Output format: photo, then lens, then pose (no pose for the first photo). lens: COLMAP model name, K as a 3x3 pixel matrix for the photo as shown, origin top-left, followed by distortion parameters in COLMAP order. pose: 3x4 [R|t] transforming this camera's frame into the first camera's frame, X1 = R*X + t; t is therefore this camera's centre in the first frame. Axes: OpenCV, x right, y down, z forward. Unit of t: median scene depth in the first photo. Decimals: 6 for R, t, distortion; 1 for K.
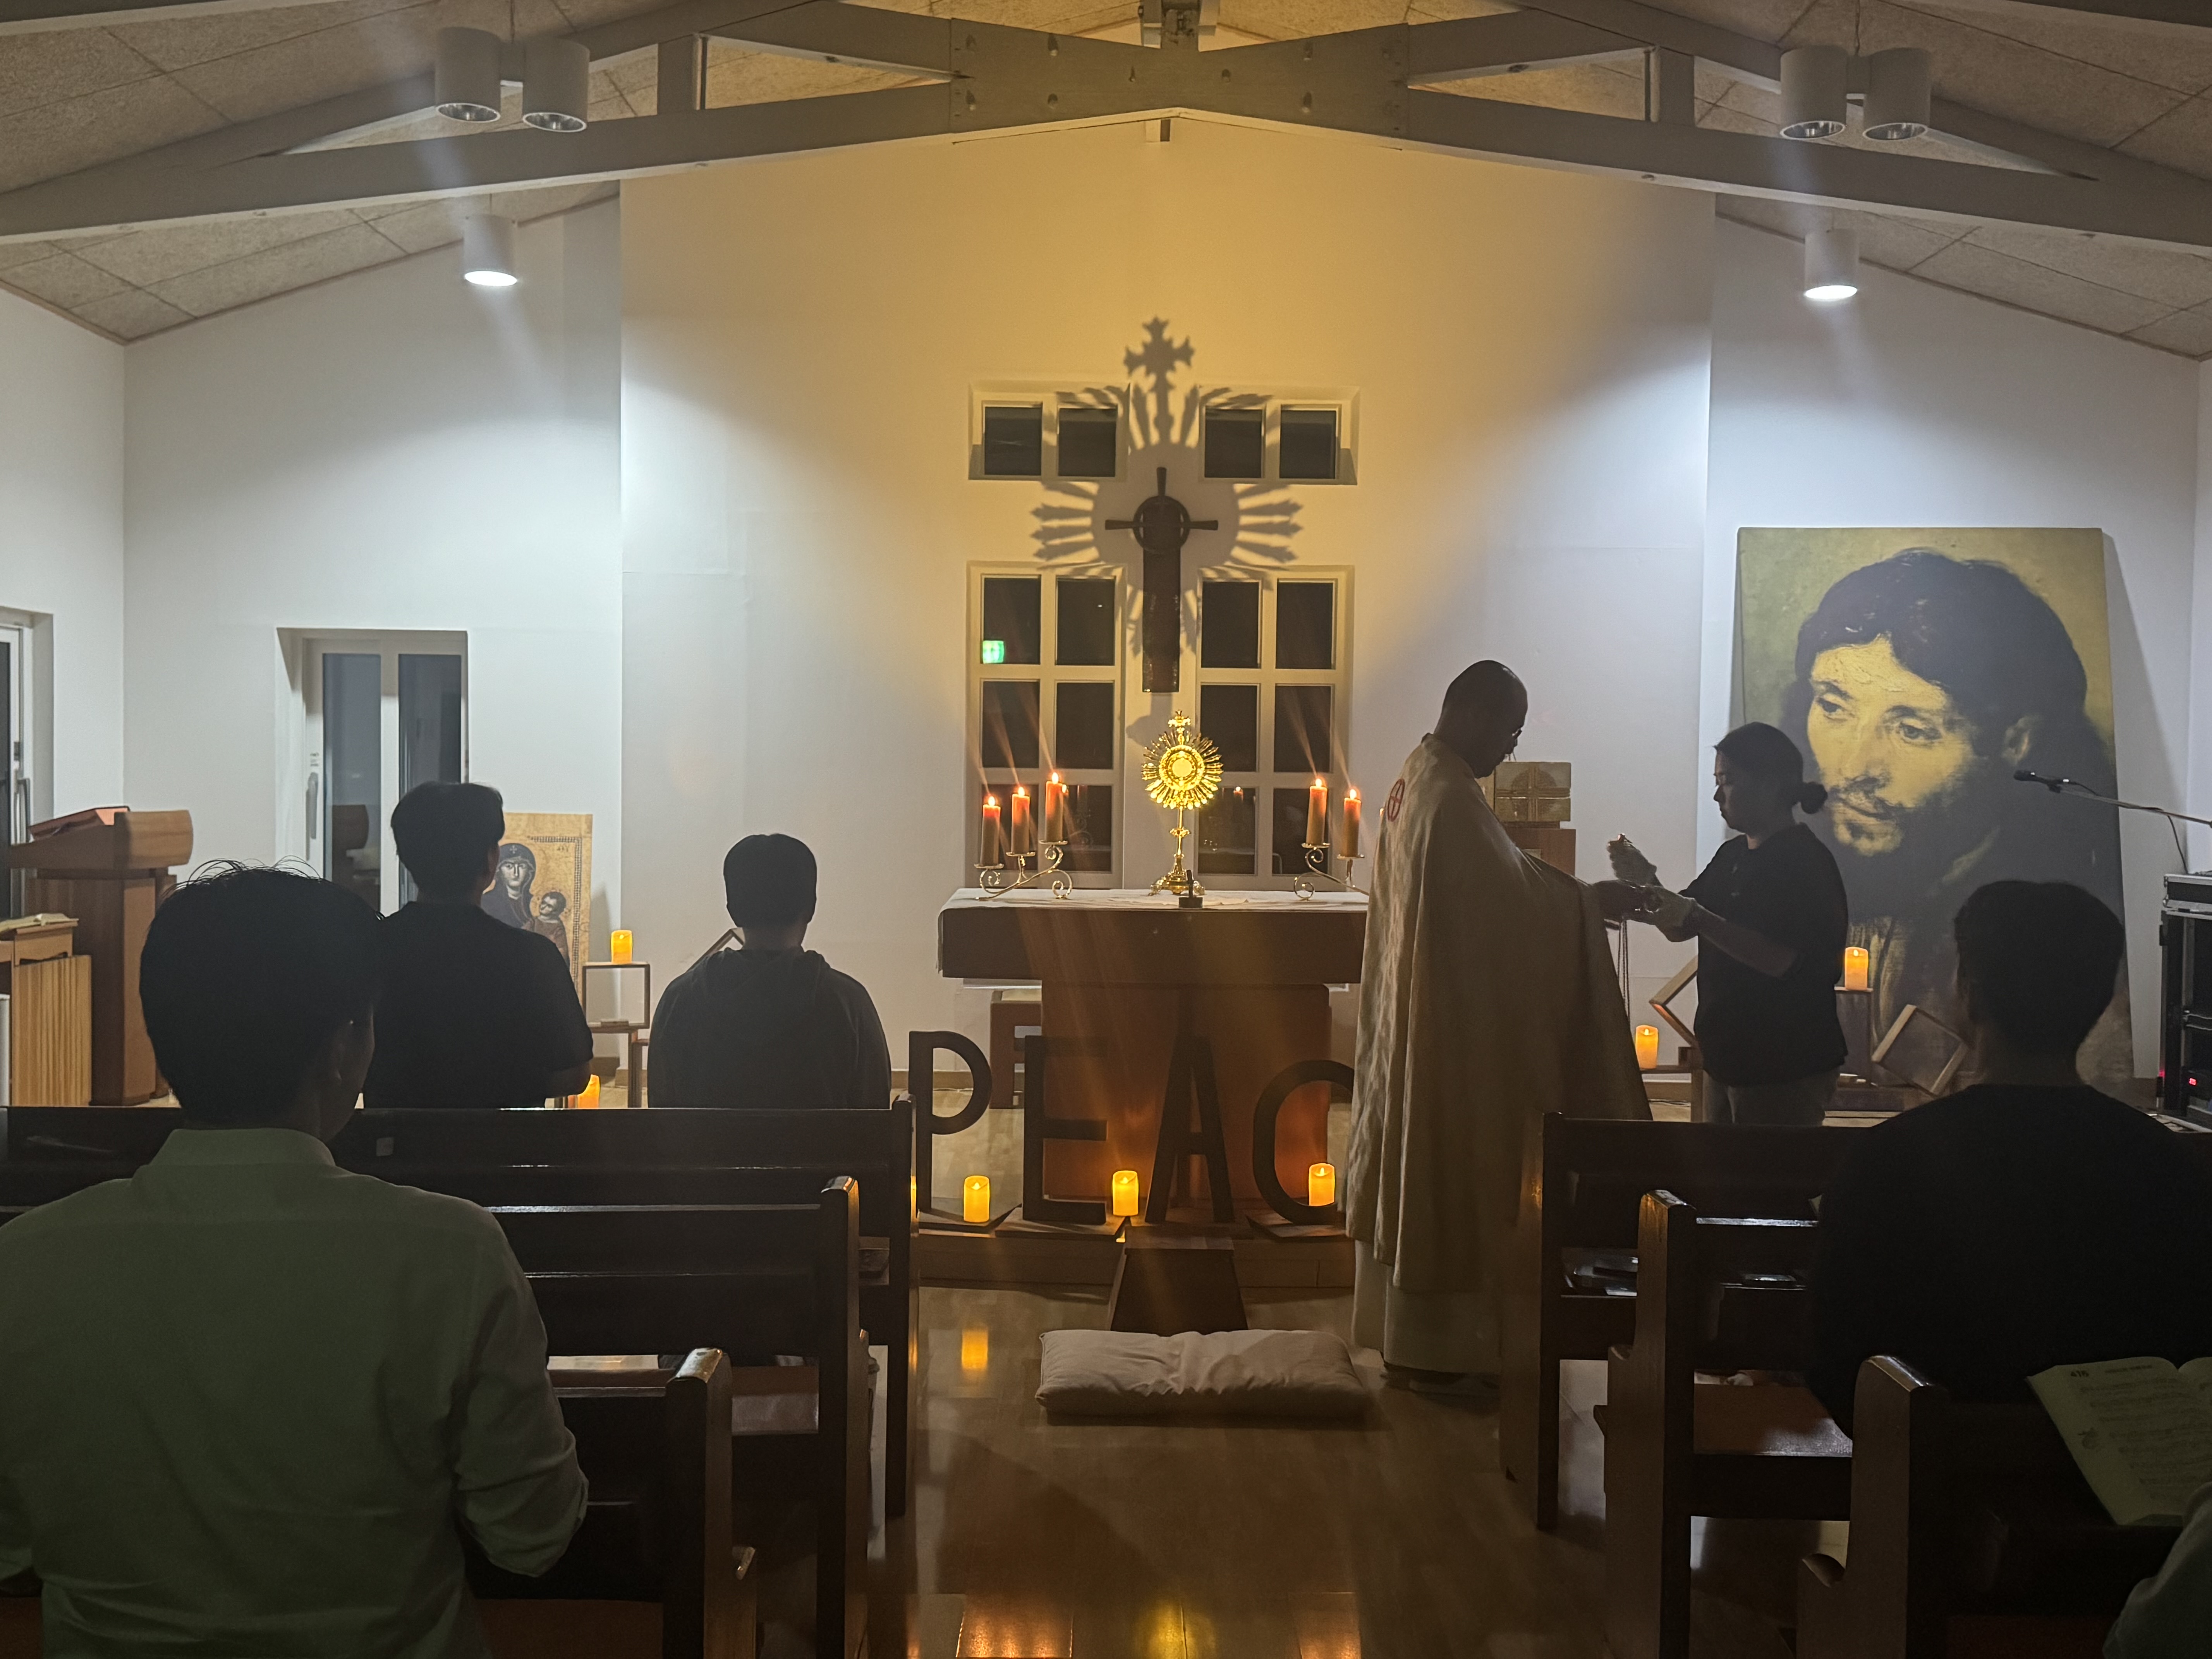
lens RADIAL K [[2098.4, 0, 1104.3], [0, 2098.4, 845.1], [0, 0, 1]] dist [0.053211, 0.000000]
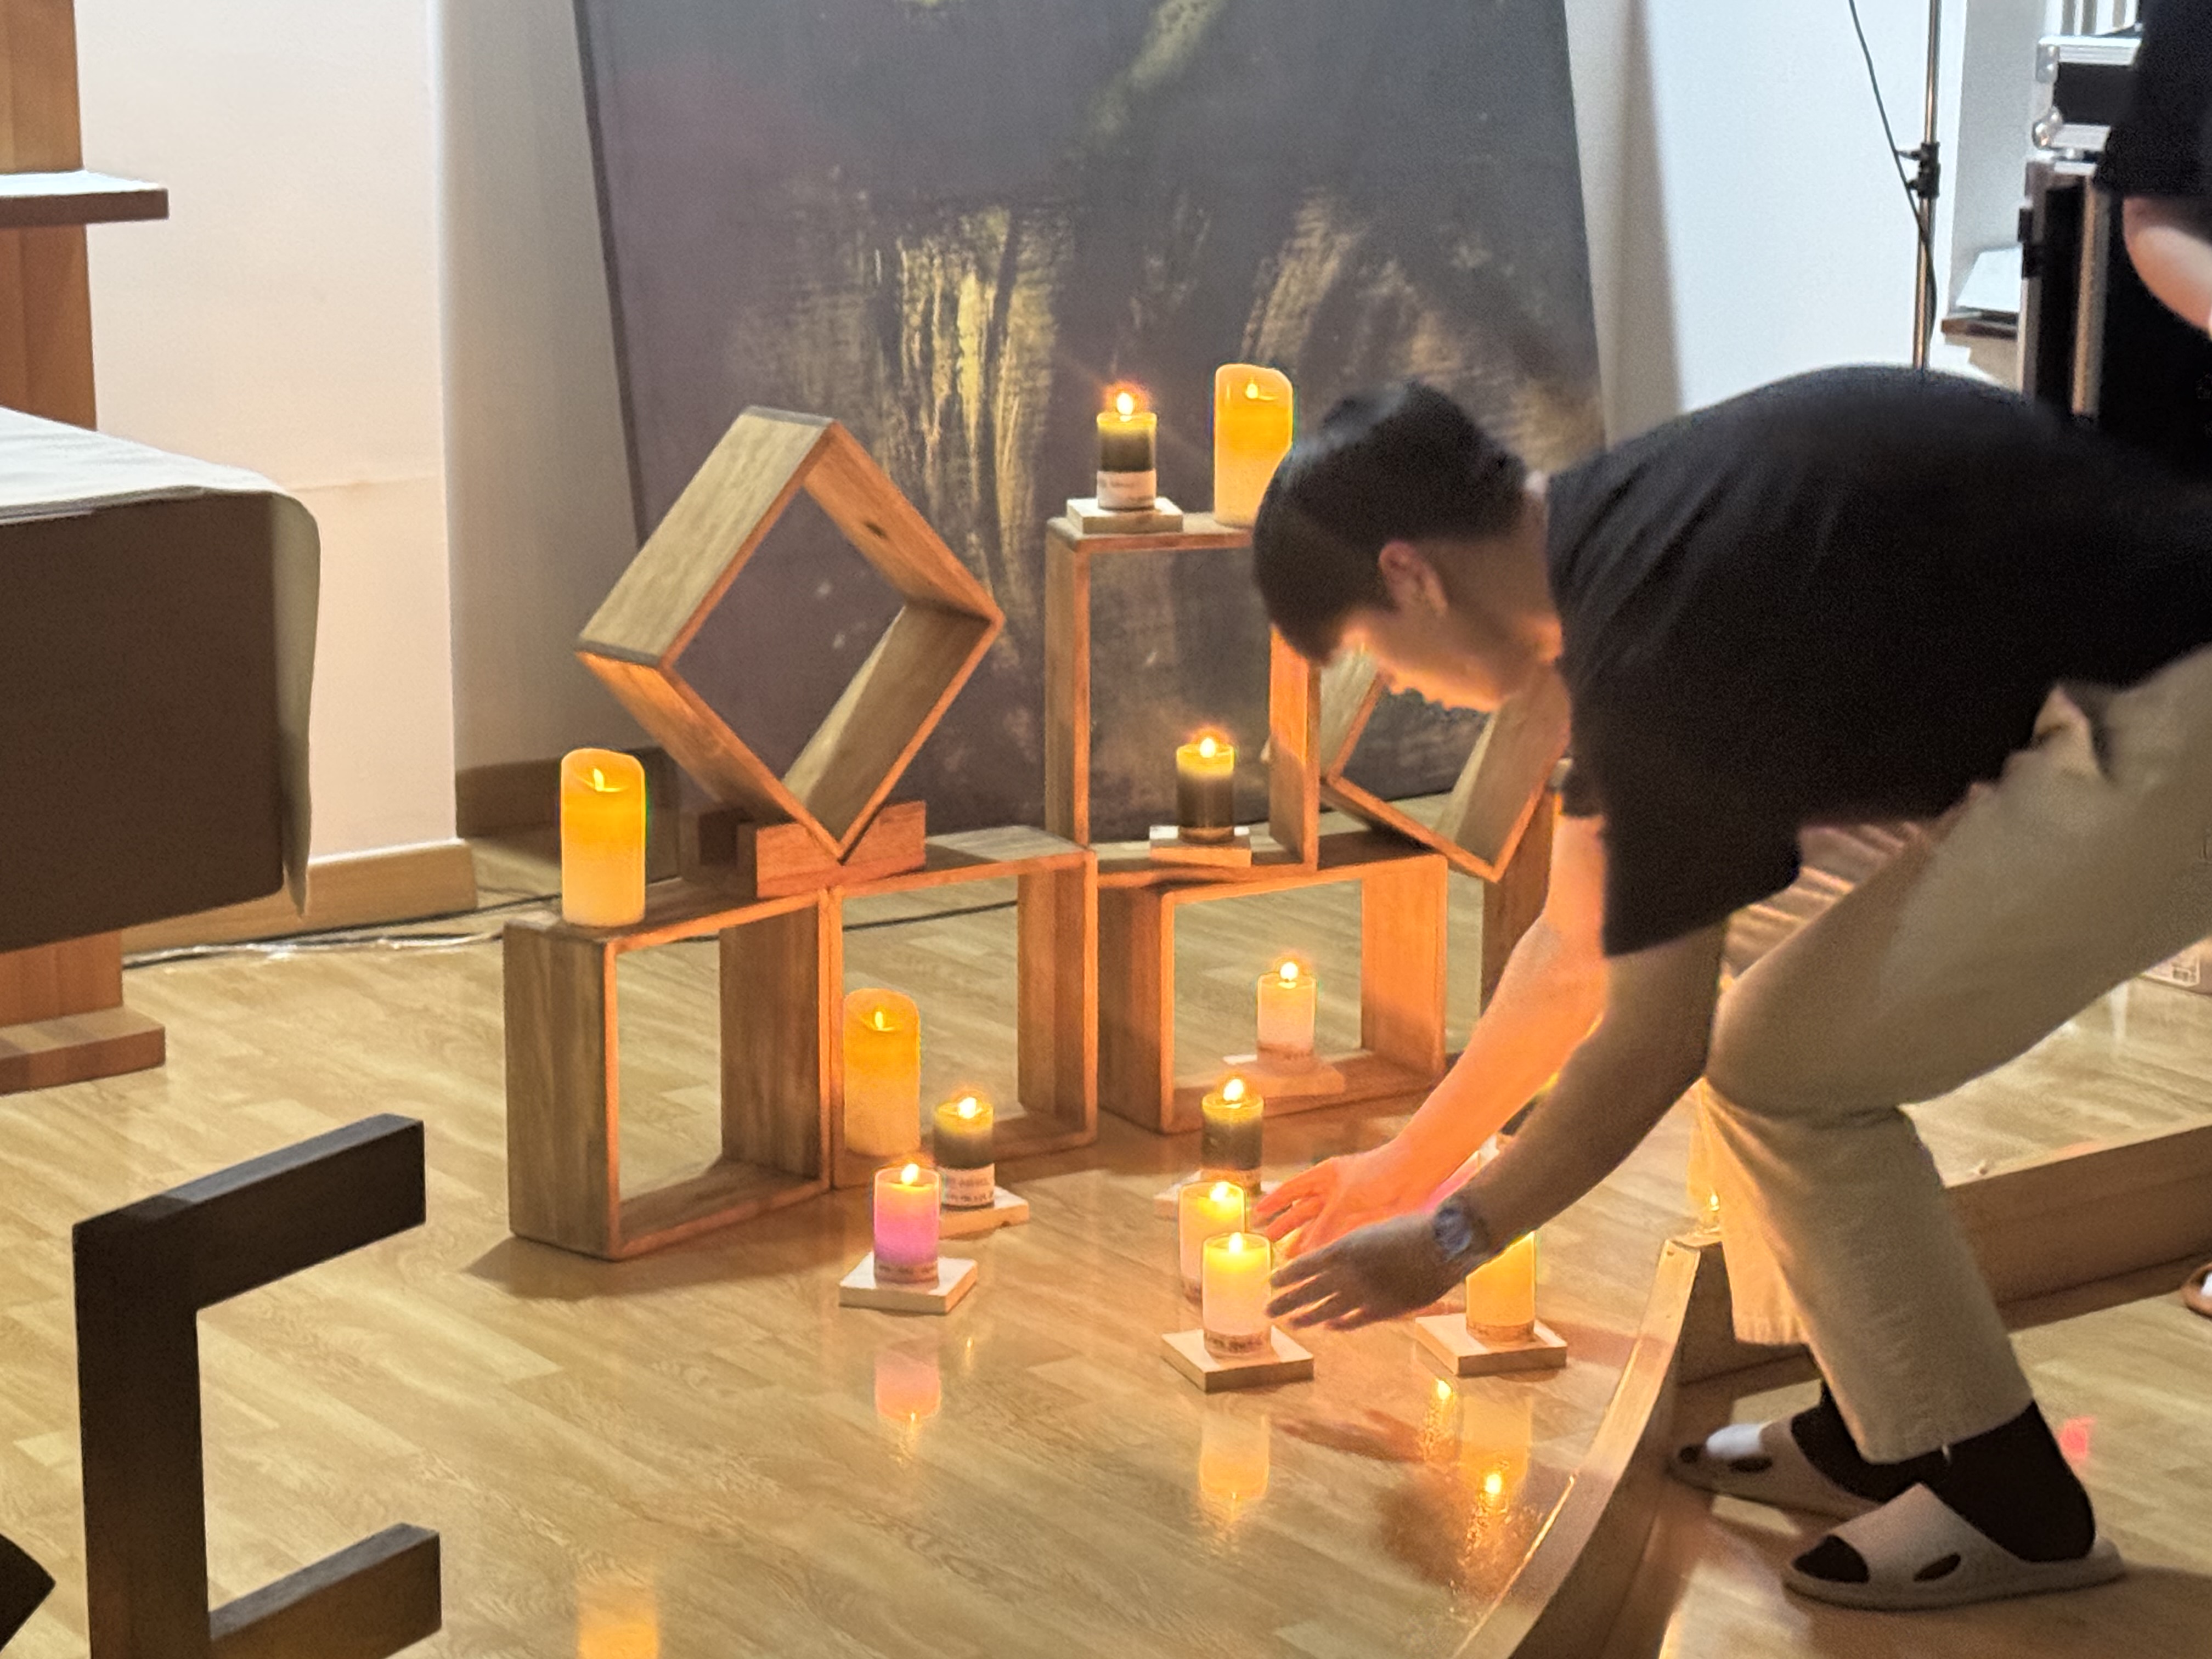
lens RADIAL K [[4597.2, 0, 1098.5], [0, 4597.2, 820.3], [0, 0, 1]] dist [0.096465, 0.000000]
pose [[0.788809, -0.140962, 0.598255, -0.013539], [0.024181, 0.979710, 0.198958, -0.010130], [-0.614162, -0.142474, 0.776213, 0.477431]]
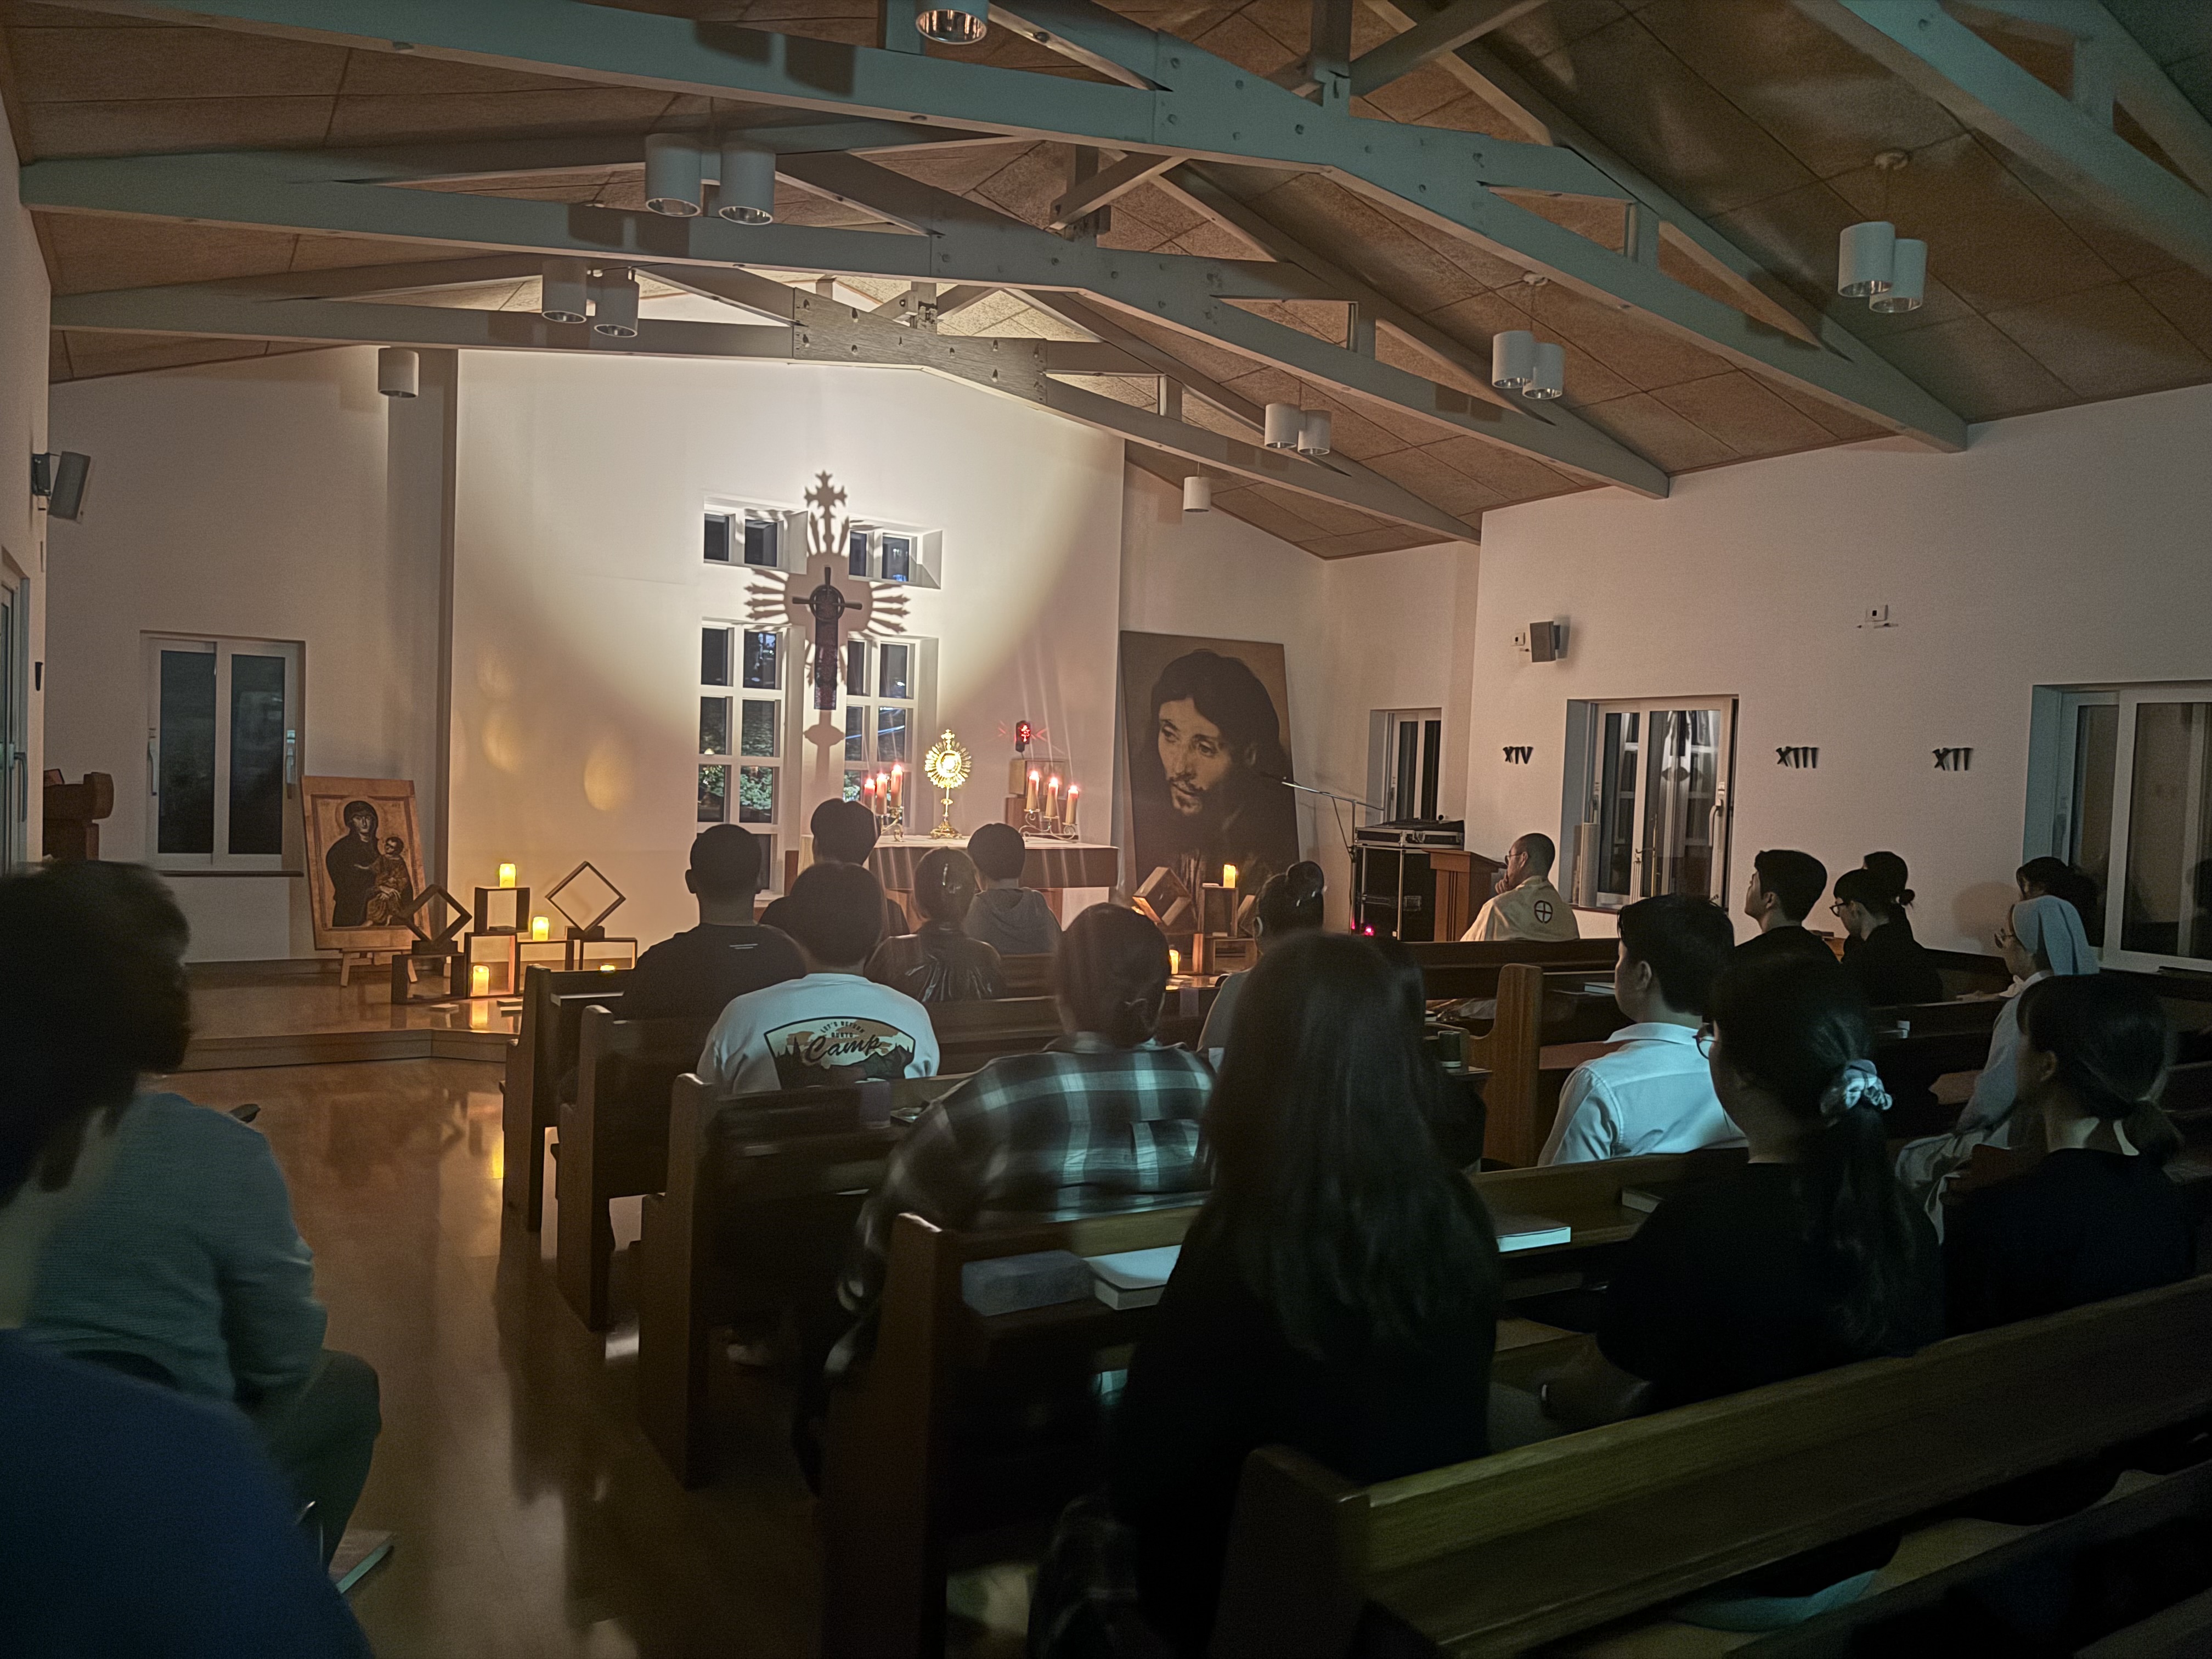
lens RADIAL K [[1559.2, 0, 1066.8], [0, 1559.2, 809.7], [0, 0, 1]] dist [0.072189, -0.008902]
pose [[0.860708, 0.008088, 0.509035, -0.409962], [-0.012831, 0.999901, 0.005809, -0.006921], [-0.508937, -0.011531, 0.860726, -0.102439]]
